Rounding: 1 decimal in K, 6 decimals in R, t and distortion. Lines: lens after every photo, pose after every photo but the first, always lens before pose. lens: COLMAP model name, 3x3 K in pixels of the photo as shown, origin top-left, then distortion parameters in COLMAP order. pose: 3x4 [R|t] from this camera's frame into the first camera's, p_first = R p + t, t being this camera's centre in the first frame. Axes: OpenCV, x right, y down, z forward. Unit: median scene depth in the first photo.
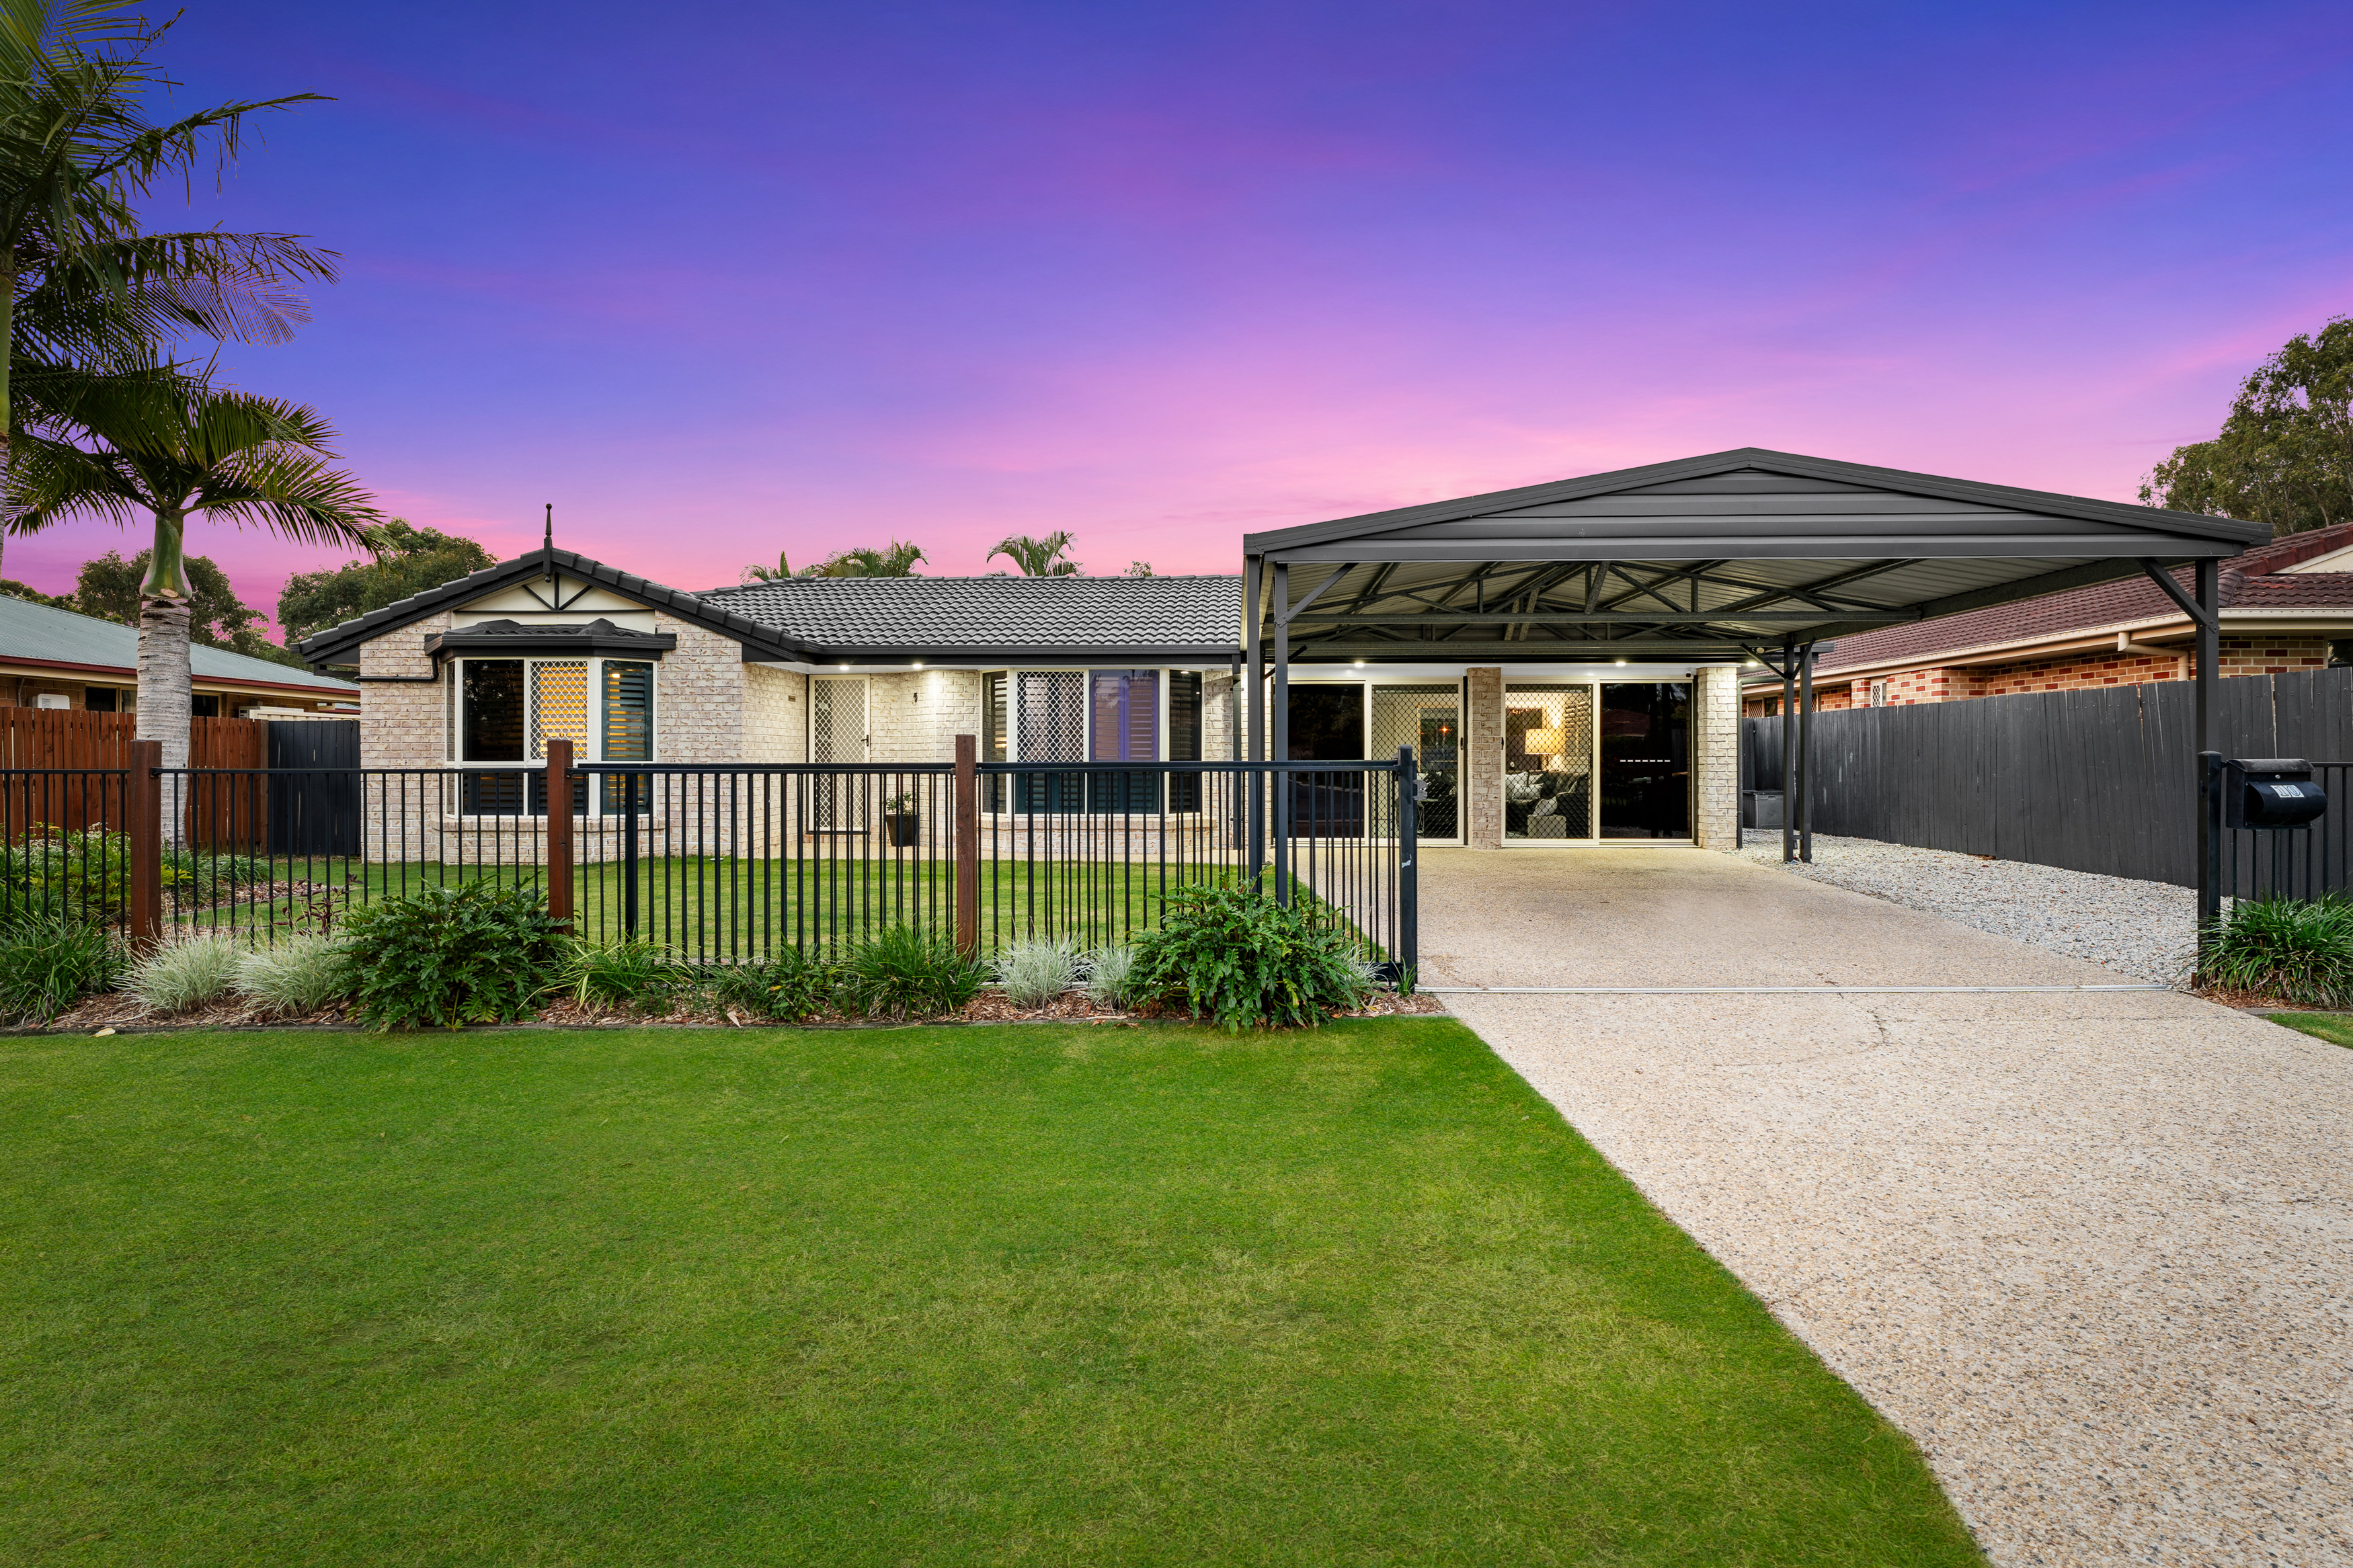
lens RADIAL K [[946.8, 0, 1179.2], [0, 946.8, 773.6], [0, 0, 1]] dist [-0.003185, -0.000276]
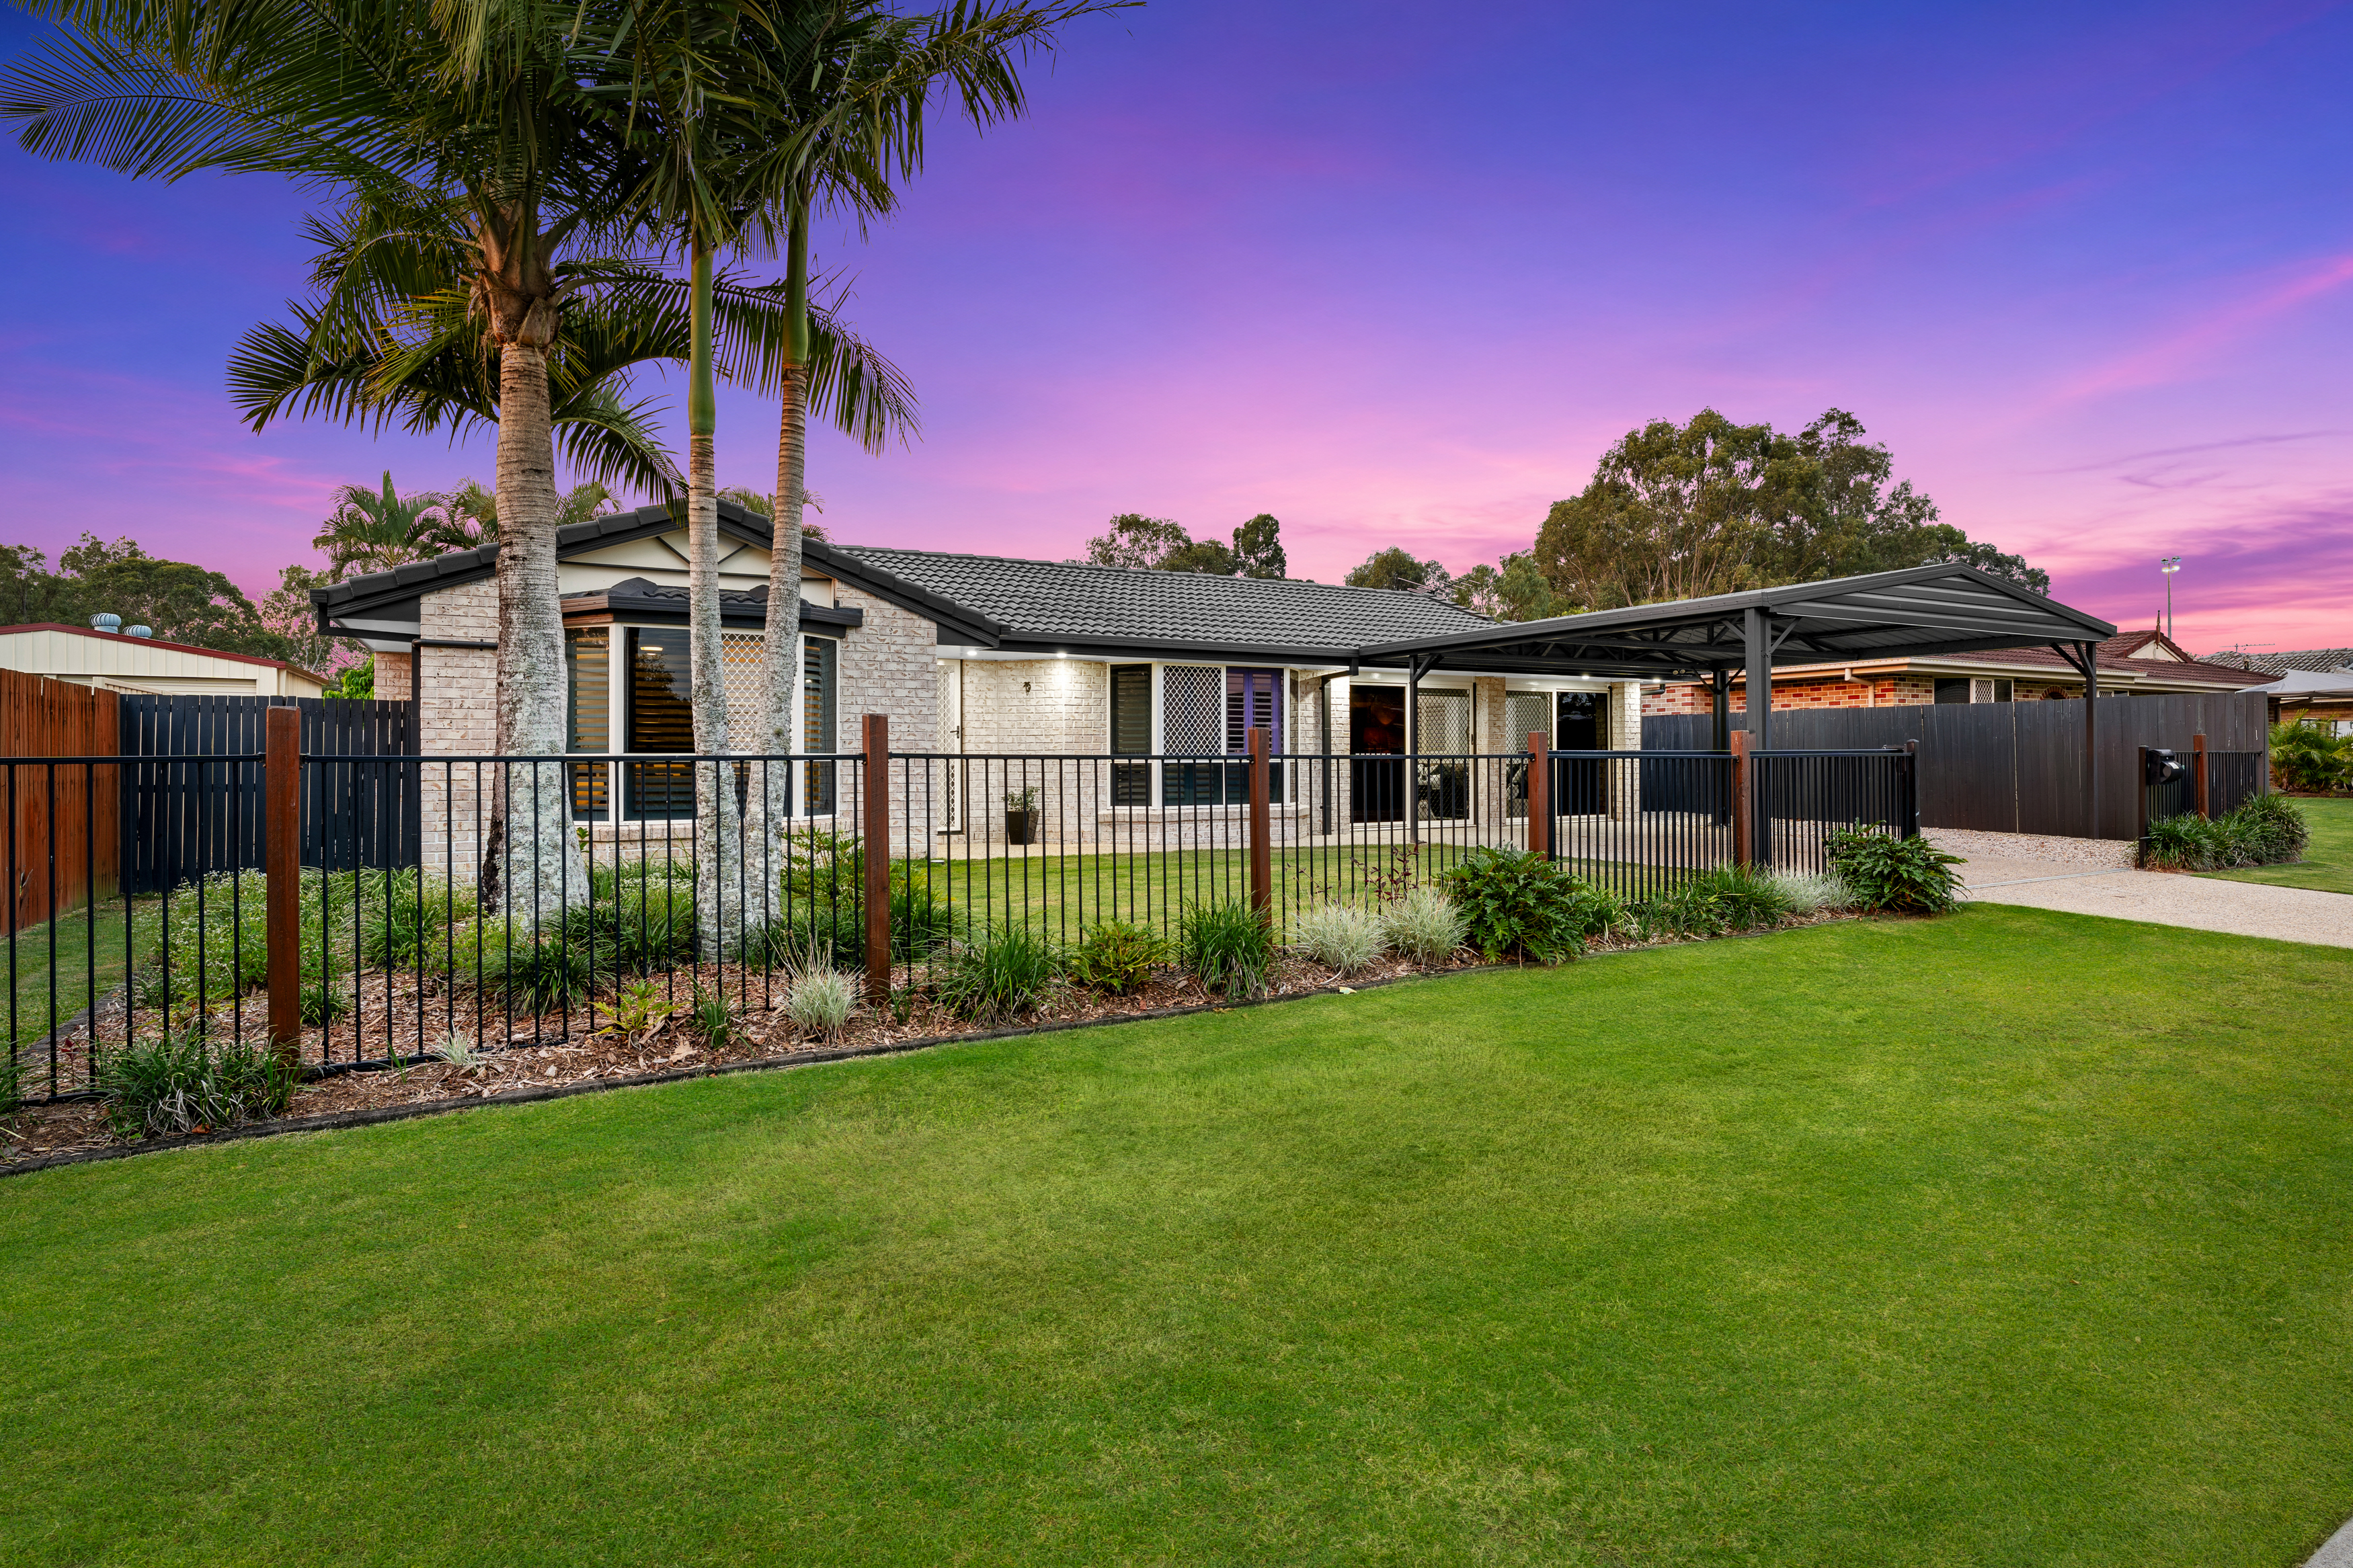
lens RADIAL K [[1020.8, 0, 1175.4], [0, 1020.8, 777.6], [0, 0, 1]] dist [0.001756, 0.000271]
pose [[0.901040, -0.009229, 0.433637, -0.682069], [0.006300, 0.999947, 0.008191, 0.003569], [-0.433690, -0.004648, 0.901050, 0.014773]]
